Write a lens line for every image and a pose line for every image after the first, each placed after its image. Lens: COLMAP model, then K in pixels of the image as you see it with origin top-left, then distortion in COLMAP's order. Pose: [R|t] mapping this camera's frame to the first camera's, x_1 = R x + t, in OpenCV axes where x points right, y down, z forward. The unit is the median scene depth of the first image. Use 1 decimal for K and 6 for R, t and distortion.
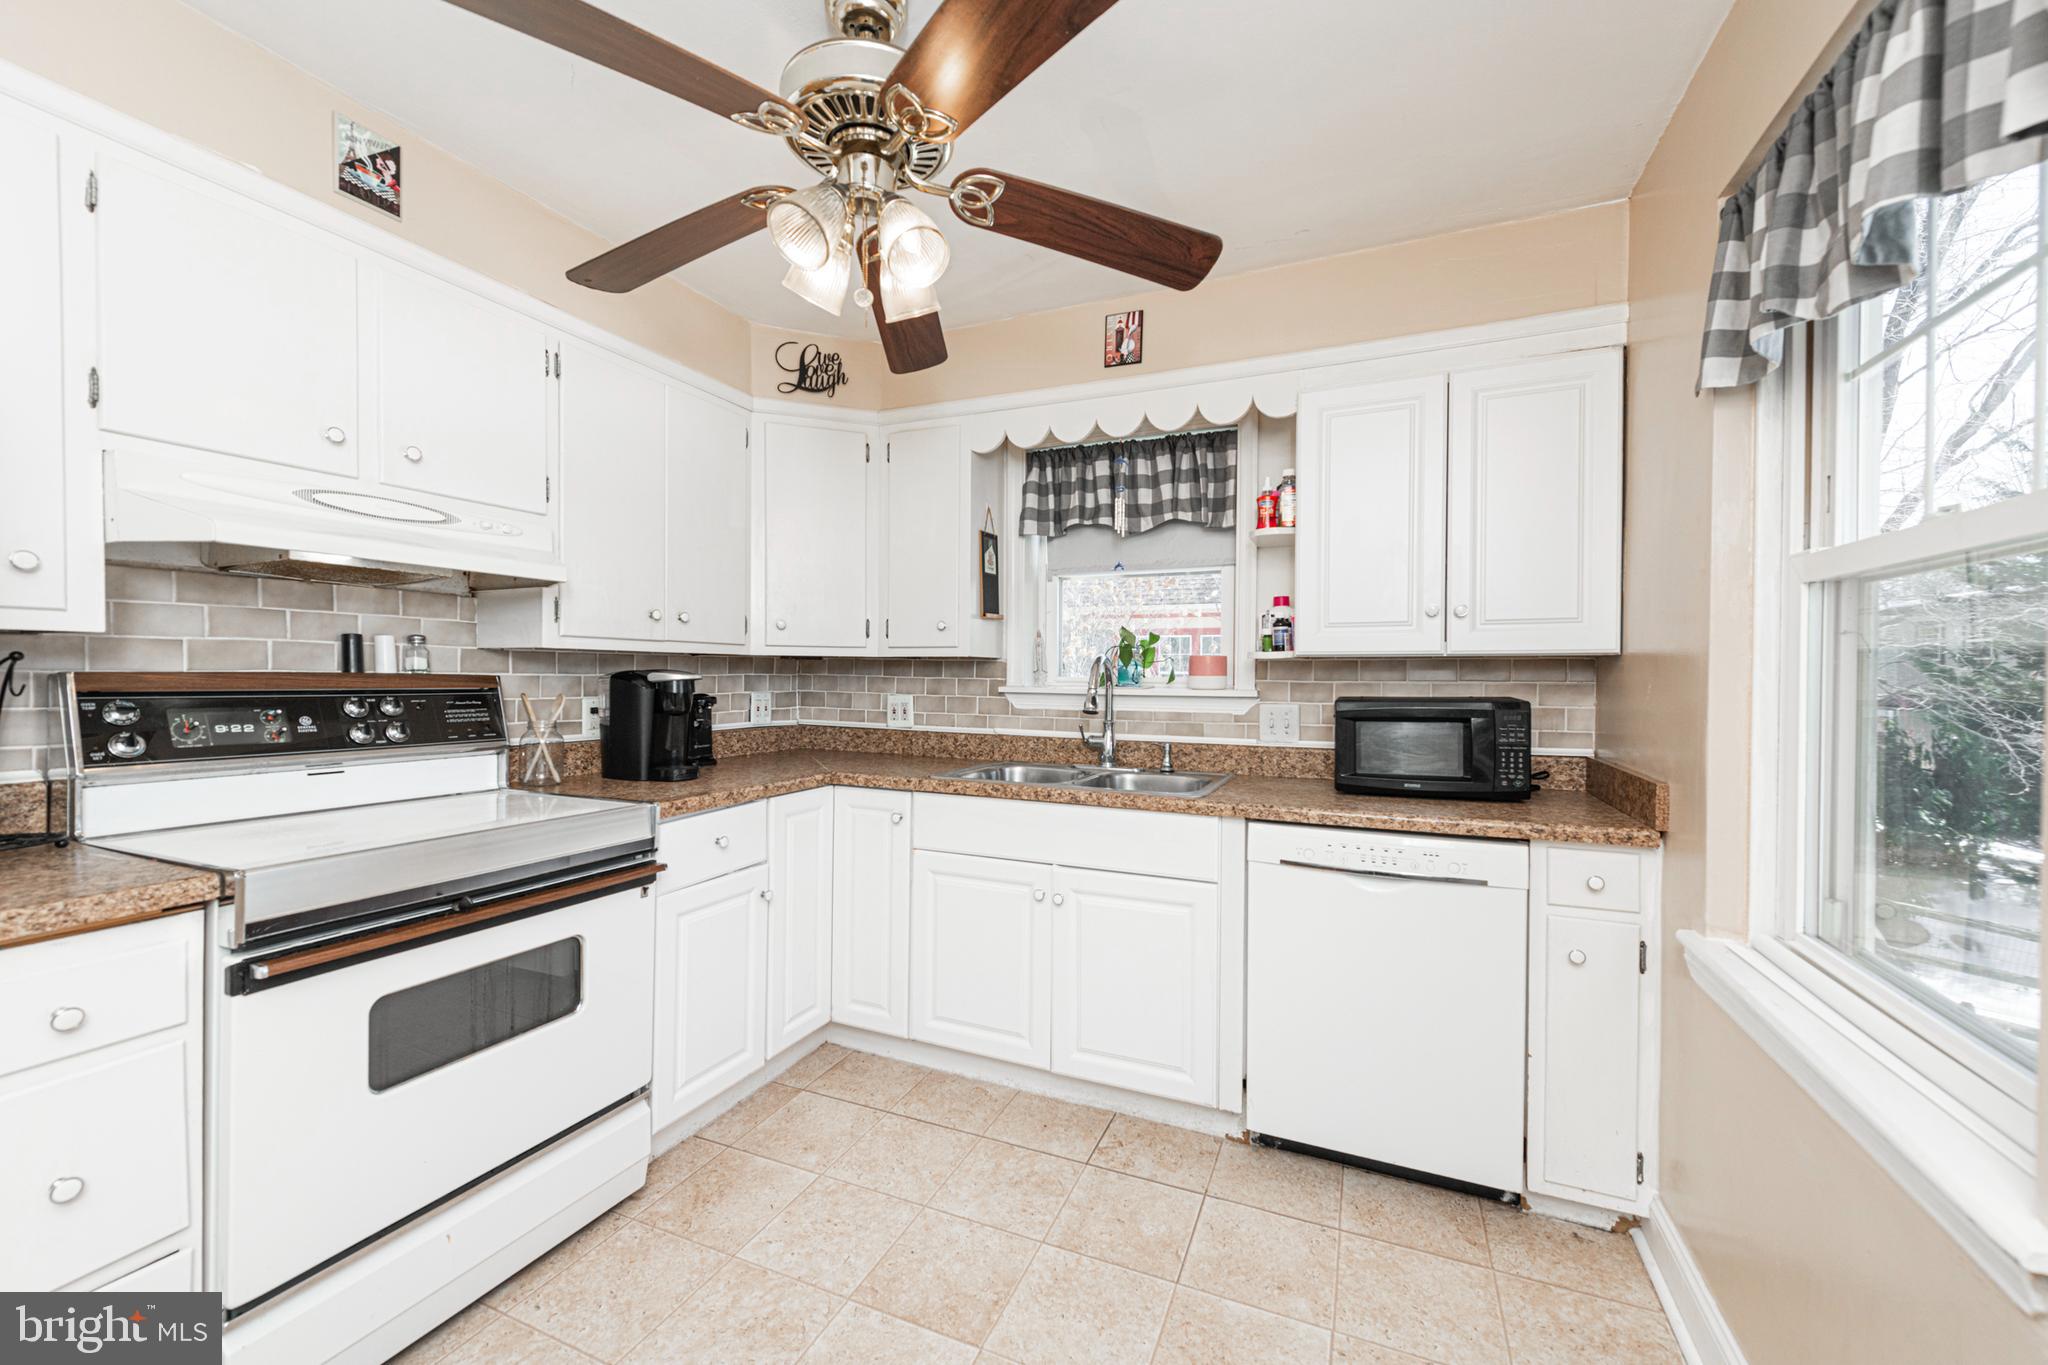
lens RADIAL K [[819.8, 0, 1025.3], [0, 819.8, 681.3], [0, 0, 1]] dist [0.001215, -0.000374]
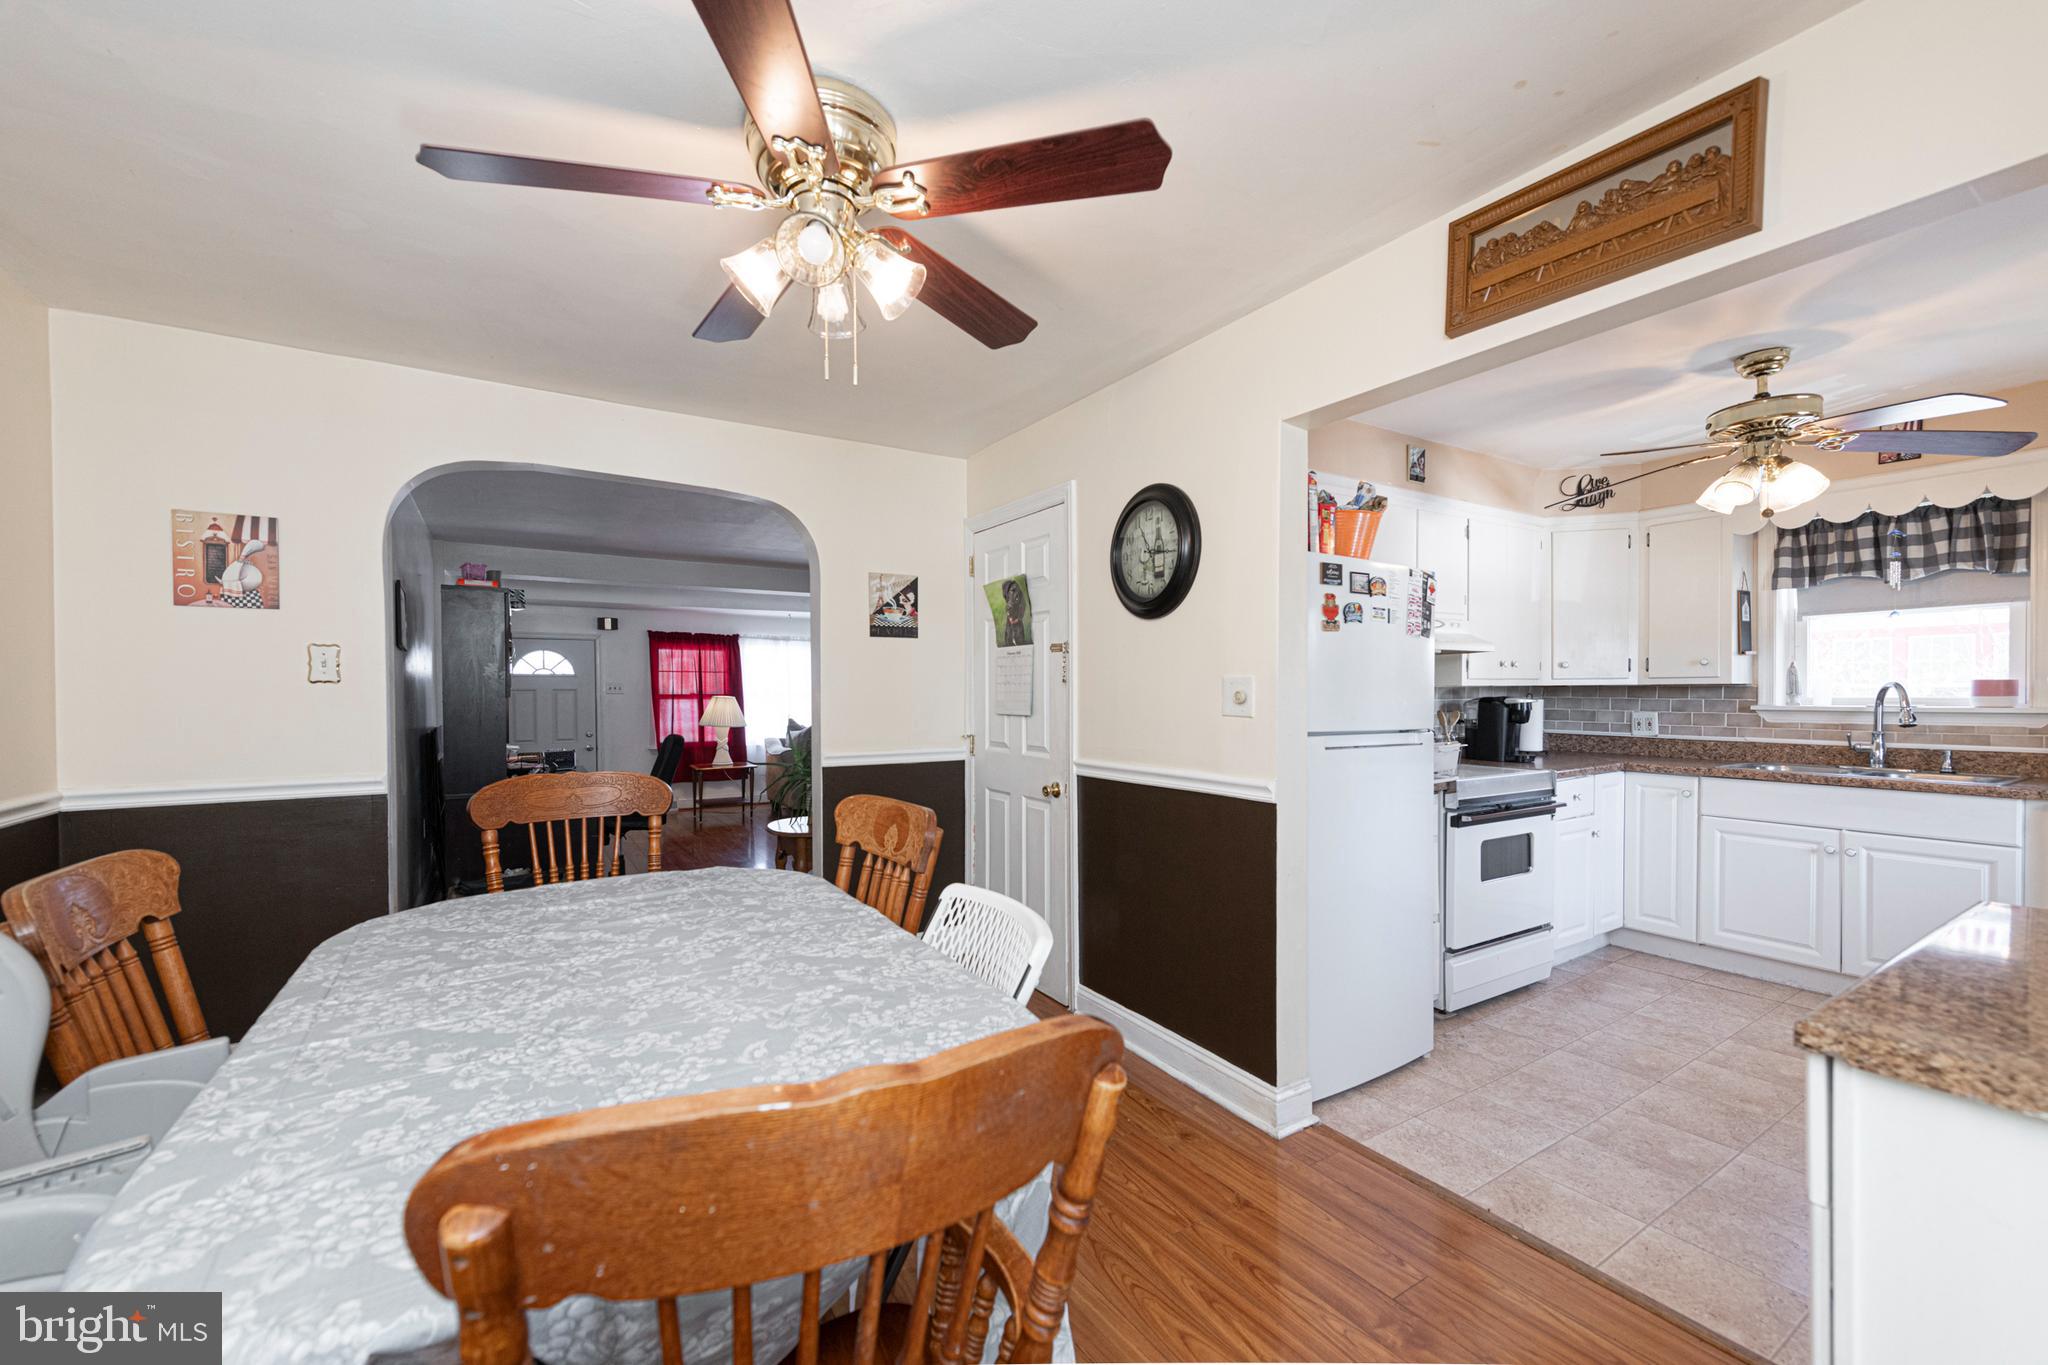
lens RADIAL K [[819.8, 0, 1012.3], [0, 819.8, 697.8], [0, 0, 1]] dist [0.001215, -0.000374]
pose [[0.813580, -0.009484, -0.581376, -0.246773], [0.009275, 0.999951, -0.003333, -0.013160], [0.581379, -0.002680, 0.813628, -0.808877]]
